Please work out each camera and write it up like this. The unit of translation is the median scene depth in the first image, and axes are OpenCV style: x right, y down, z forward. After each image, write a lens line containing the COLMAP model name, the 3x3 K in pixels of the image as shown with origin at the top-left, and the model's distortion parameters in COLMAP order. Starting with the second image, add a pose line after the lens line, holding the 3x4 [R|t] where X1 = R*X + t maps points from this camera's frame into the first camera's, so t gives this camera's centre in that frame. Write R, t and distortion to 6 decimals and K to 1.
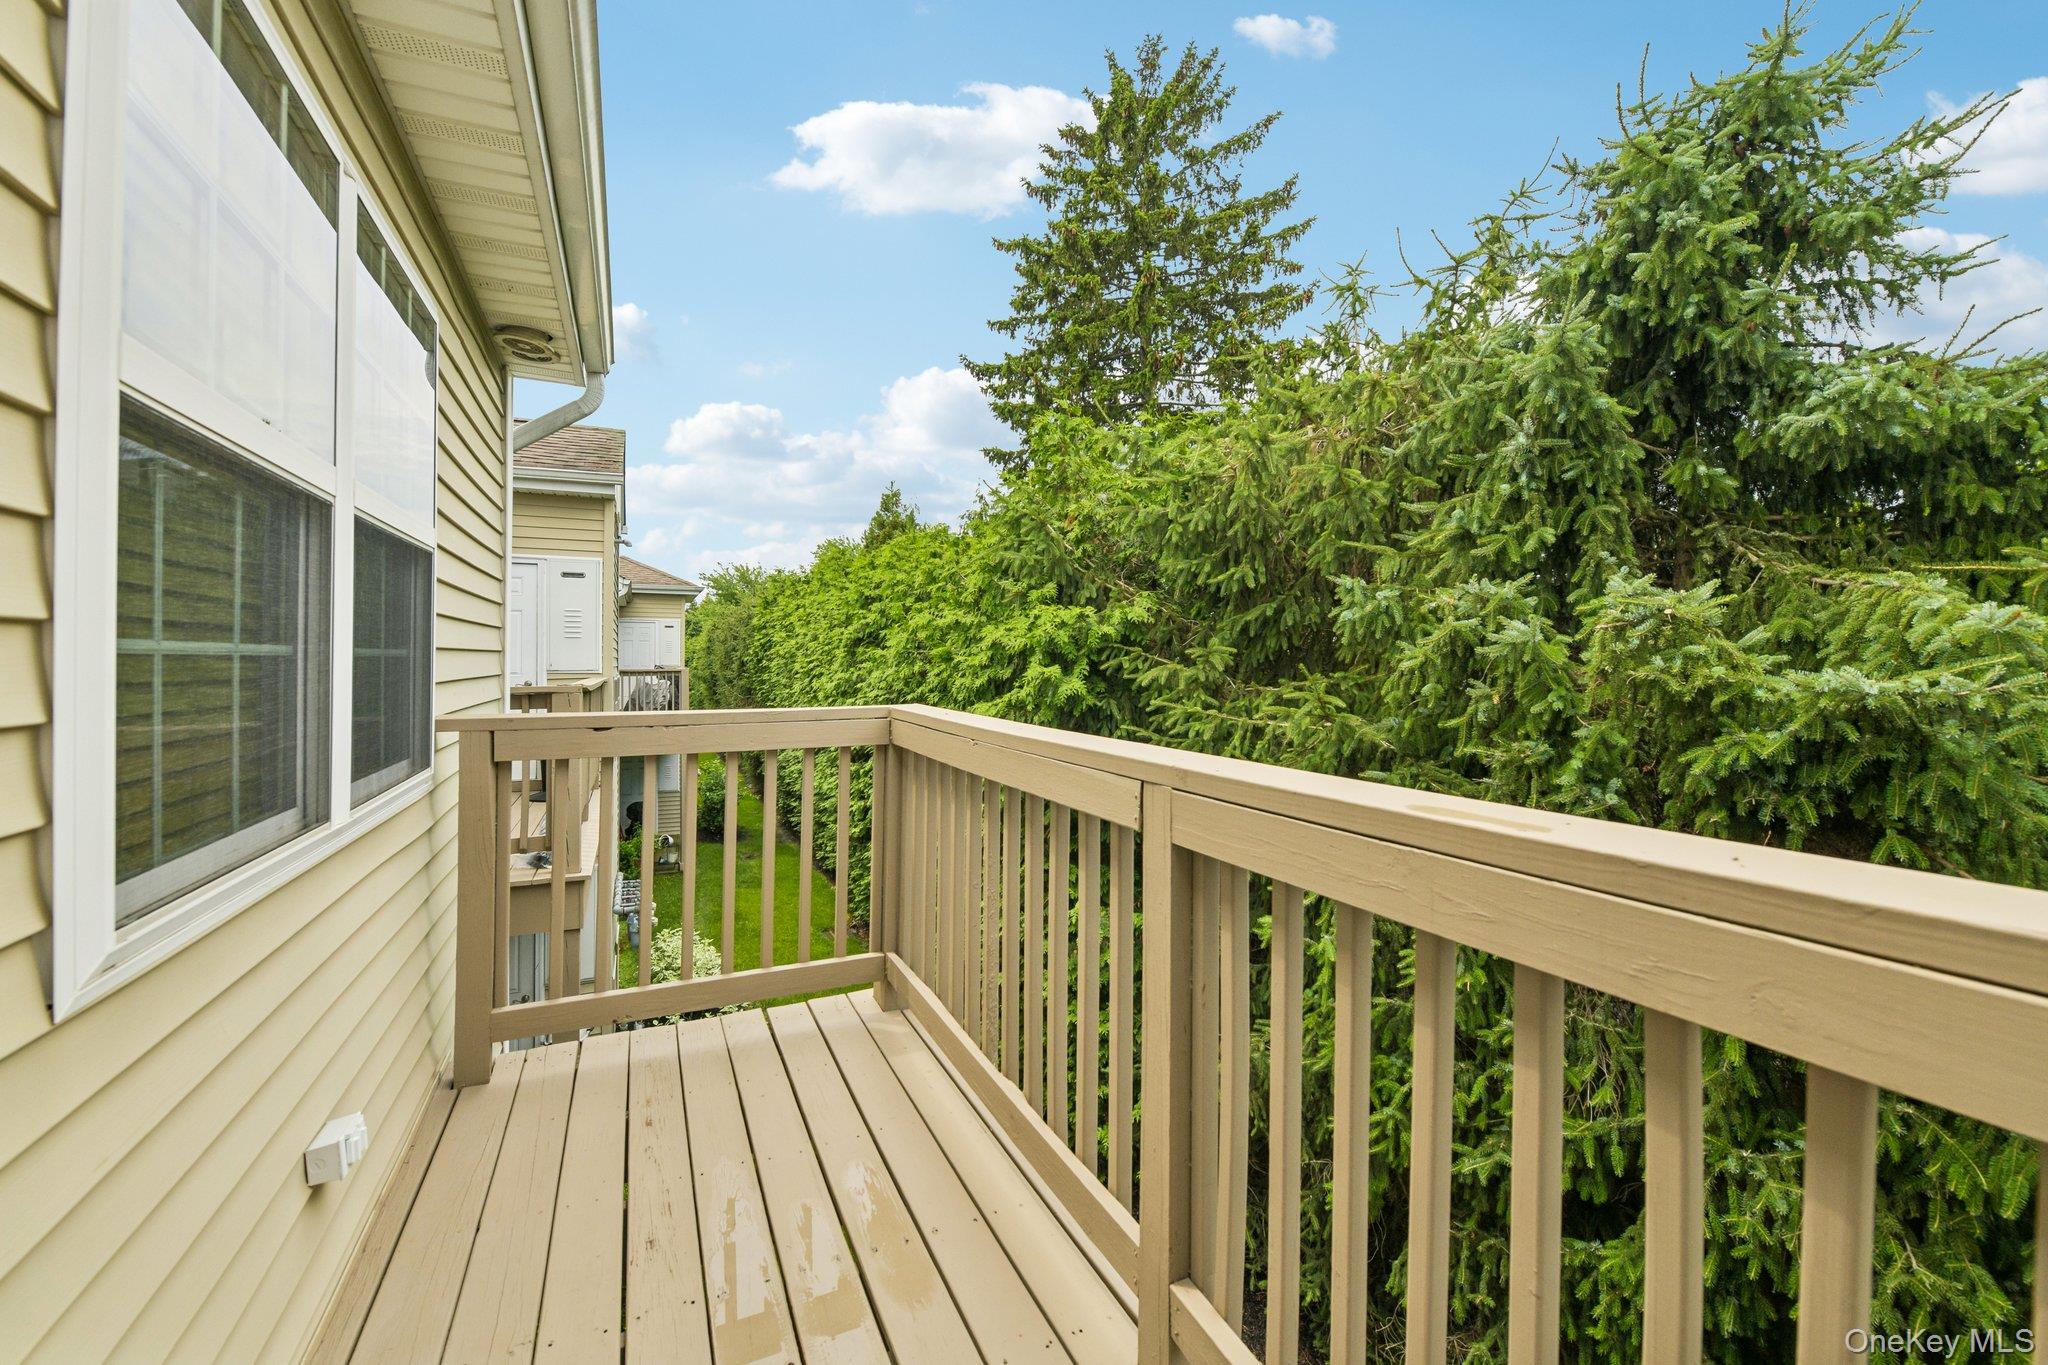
lens RADIAL K [[827.0, 0, 1024.4], [0, 827.0, 666.9], [0, 0, 1]] dist [-0.015413, -0.000031]
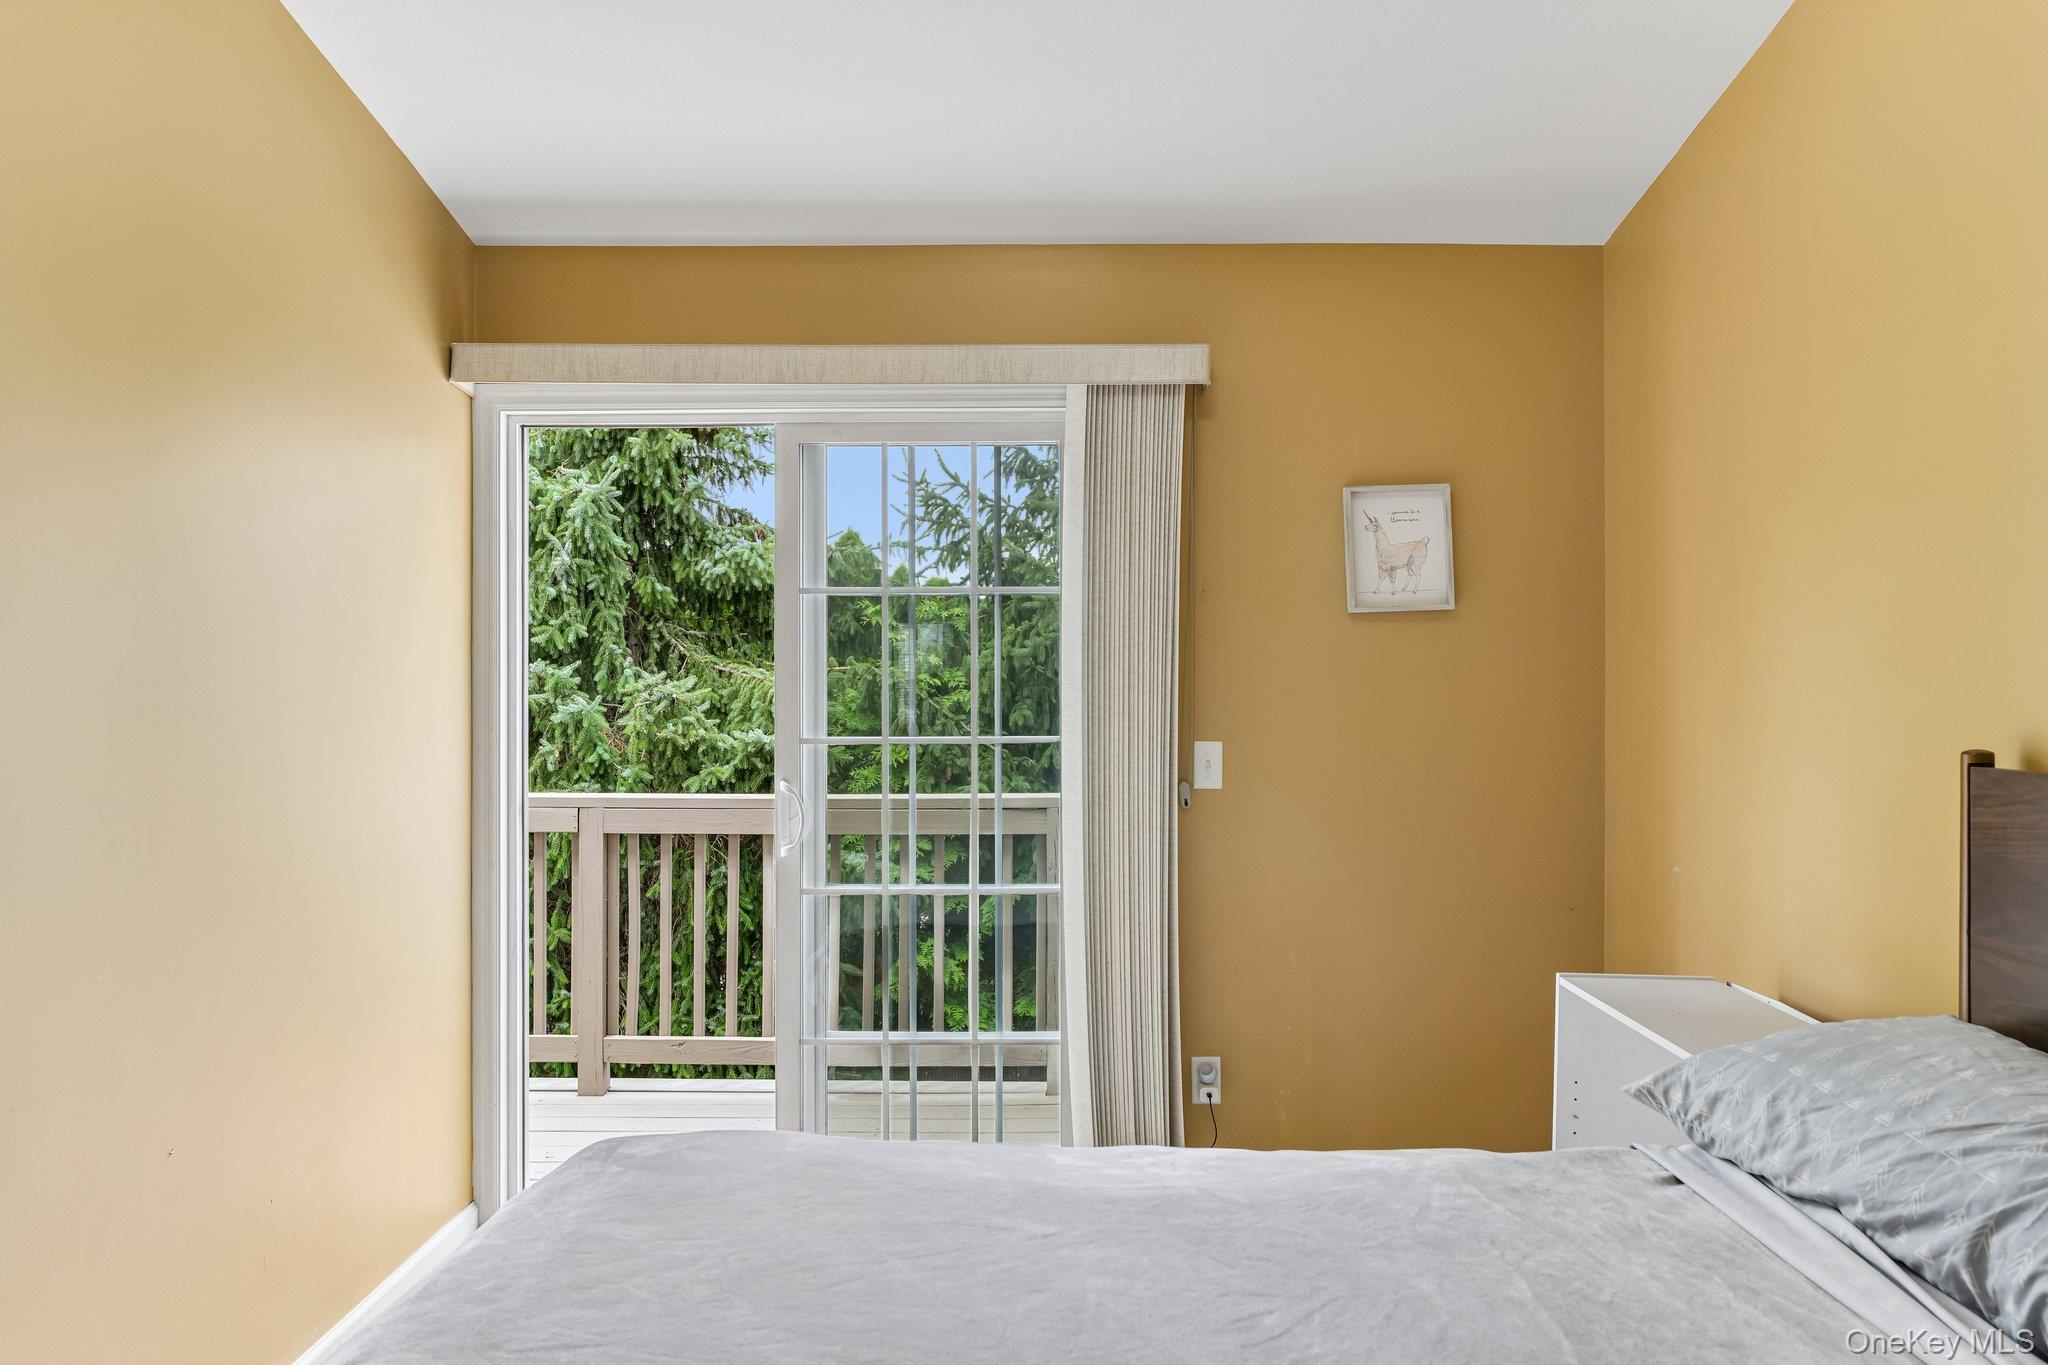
lens RADIAL K [[1380.0, 0, 1016.2], [0, 1380.0, 624.7], [0, 0, 1]] dist [0.025629, -0.004855]
pose [[0.445295, 0.031939, 0.894814, -1.136408], [0.002759, 0.999310, -0.037042, -0.085728], [-0.895380, 0.018963, 0.444899, -0.692494]]
